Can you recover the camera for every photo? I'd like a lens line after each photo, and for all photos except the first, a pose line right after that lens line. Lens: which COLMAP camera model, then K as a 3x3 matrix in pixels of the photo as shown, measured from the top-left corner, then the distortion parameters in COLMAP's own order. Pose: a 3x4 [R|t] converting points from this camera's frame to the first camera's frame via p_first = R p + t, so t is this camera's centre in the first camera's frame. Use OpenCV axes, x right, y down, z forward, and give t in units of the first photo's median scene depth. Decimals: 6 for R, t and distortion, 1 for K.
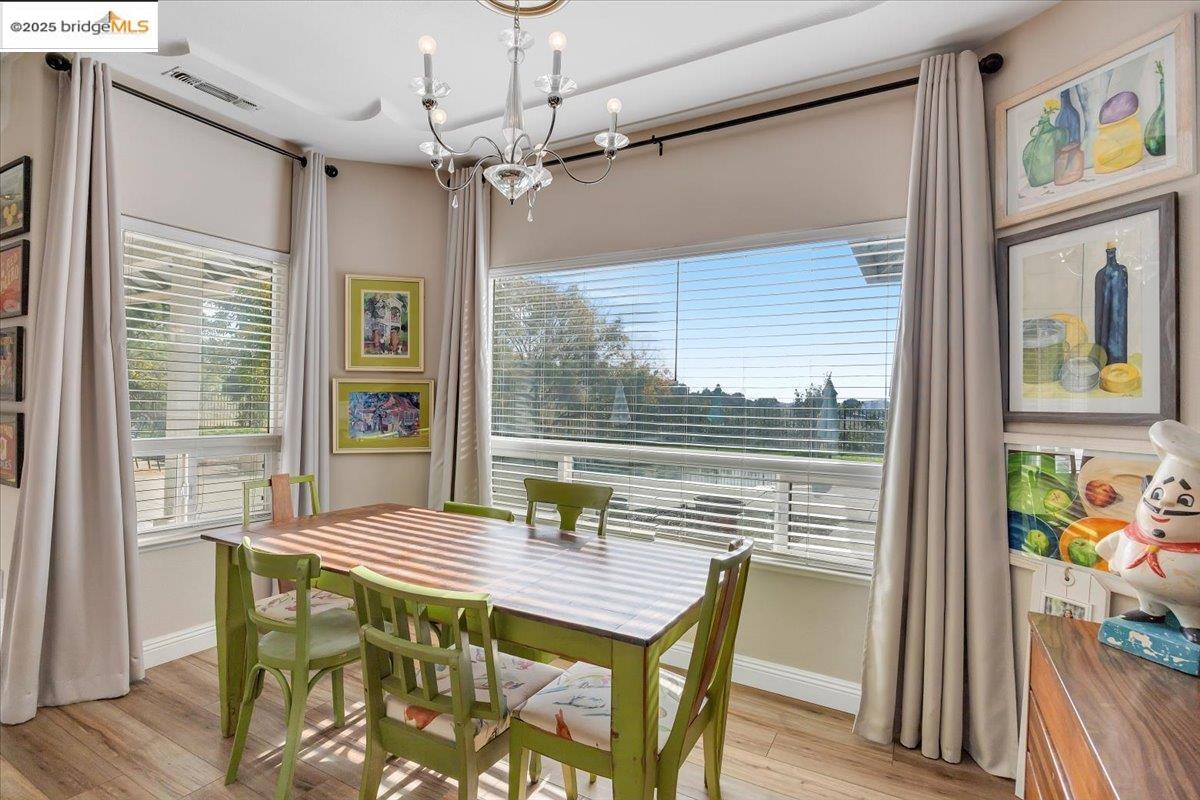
lens RADIAL K [[588.5, 0, 597.5], [0, 588.5, 396.5], [0, 0, 1]] dist [-0.013066, 0.000534]
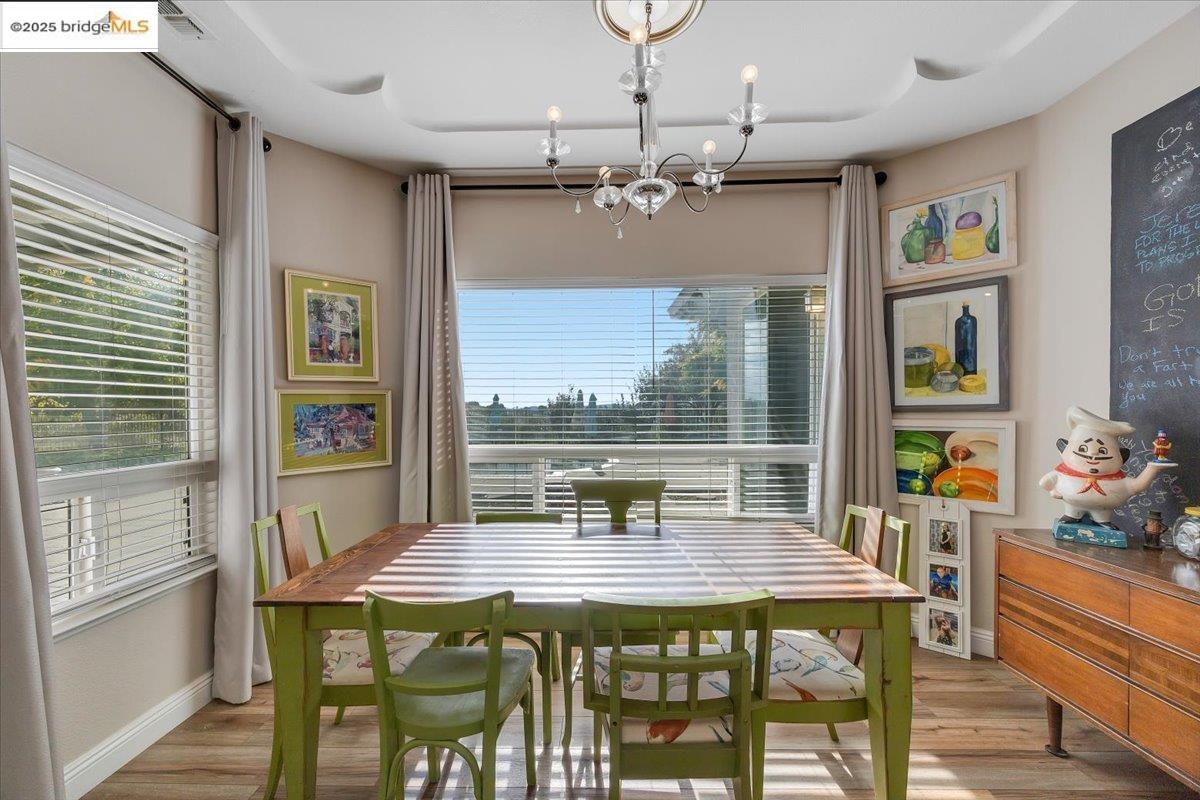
lens RADIAL K [[461.6, 0, 598.3], [0, 461.6, 411.4], [0, 0, 1]] dist [-0.001585, -0.000620]
pose [[0.877039, -0.031040, 0.479415, -0.595881], [0.023112, 0.999481, 0.022431, -0.004989], [-0.479863, -0.008592, 0.877301, 0.302039]]
